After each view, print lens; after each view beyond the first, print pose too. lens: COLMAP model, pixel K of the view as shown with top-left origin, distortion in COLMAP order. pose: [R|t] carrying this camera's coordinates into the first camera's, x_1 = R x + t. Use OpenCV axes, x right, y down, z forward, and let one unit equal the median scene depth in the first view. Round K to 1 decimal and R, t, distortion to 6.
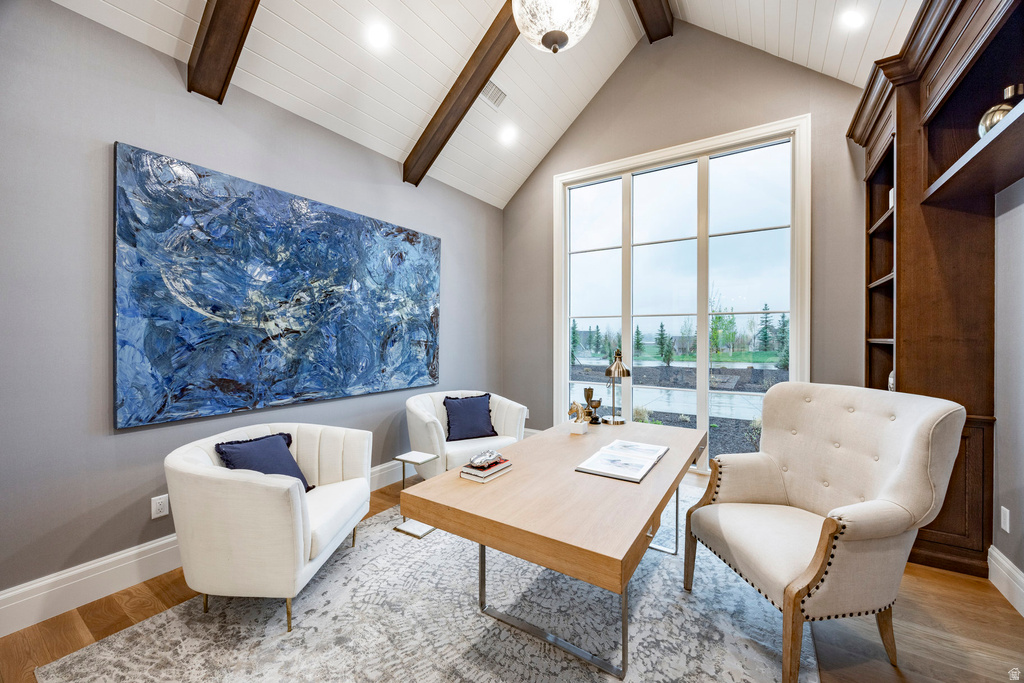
lens RADIAL K [[396.2, 0, 512.0], [0, 396.2, 341.5], [0, 0, 1]] dist [-0.001762, -0.000261]
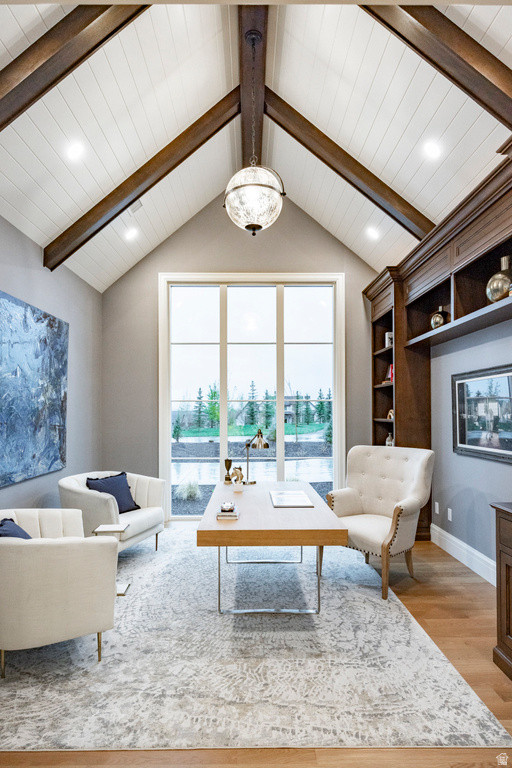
lens RADIAL K [[448.6, 0, 254.6], [0, 448.6, 414.2], [0, 0, 1]] dist [-0.002214, -0.000441]
pose [[0.831072, -0.007767, 0.556111, -0.562270], [0.011044, 0.999936, -0.002538, -0.026619], [-0.556055, 0.008251, 0.831104, -0.279655]]
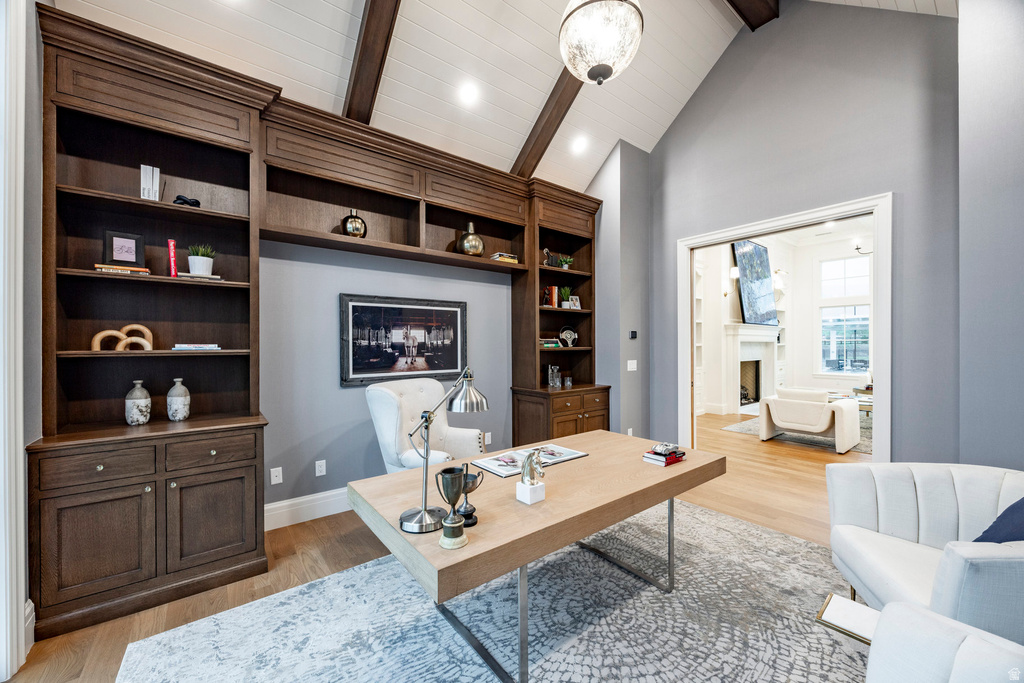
lens RADIAL K [[392.5, 0, 514.0], [0, 392.5, 346.2], [0, 0, 1]] dist [-0.001924, -0.000234]
pose [[-0.948972, 0.001416, 0.315357, -0.002696], [0.005553, 0.999910, 0.012221, -0.018413], [-0.315311, 0.013349, -0.948895, 1.400873]]
